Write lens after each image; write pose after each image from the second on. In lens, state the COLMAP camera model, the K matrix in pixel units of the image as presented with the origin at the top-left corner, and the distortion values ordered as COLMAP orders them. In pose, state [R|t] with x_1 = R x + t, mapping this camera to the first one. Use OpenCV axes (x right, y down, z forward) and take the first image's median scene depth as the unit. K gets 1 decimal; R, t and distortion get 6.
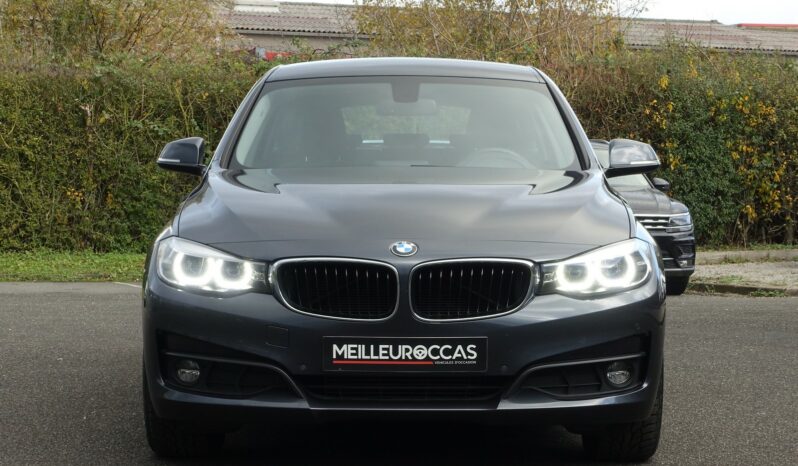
lens RADIAL K [[2245.5, 0, 401.6], [0, 2245.5, 232.6], [0, 0, 1]] dist [-0.054802, 0.000000]
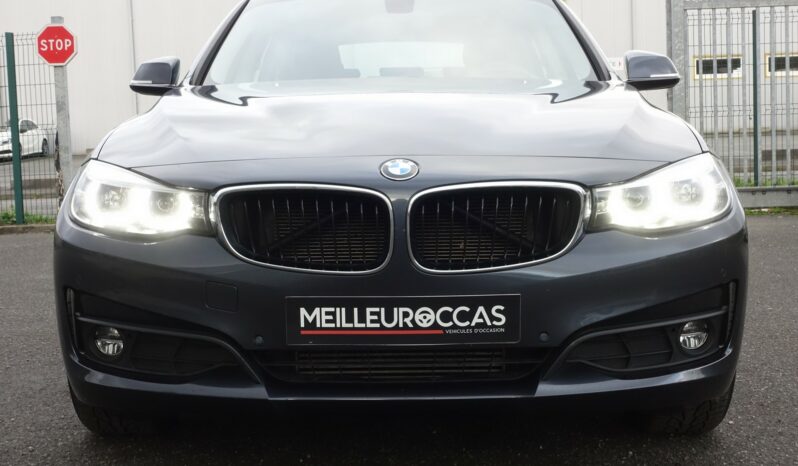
lens RADIAL K [[1732.2, 0, 402.5], [0, 1732.2, 234.2], [0, 0, 1]] dist [-0.657035, 0.000000]
pose [[0.999885, -0.015015, 0.002342, 0.000489], [0.014910, 0.999099, 0.039730, 0.005988], [-0.002937, -0.039691, 0.999208, 0.460395]]
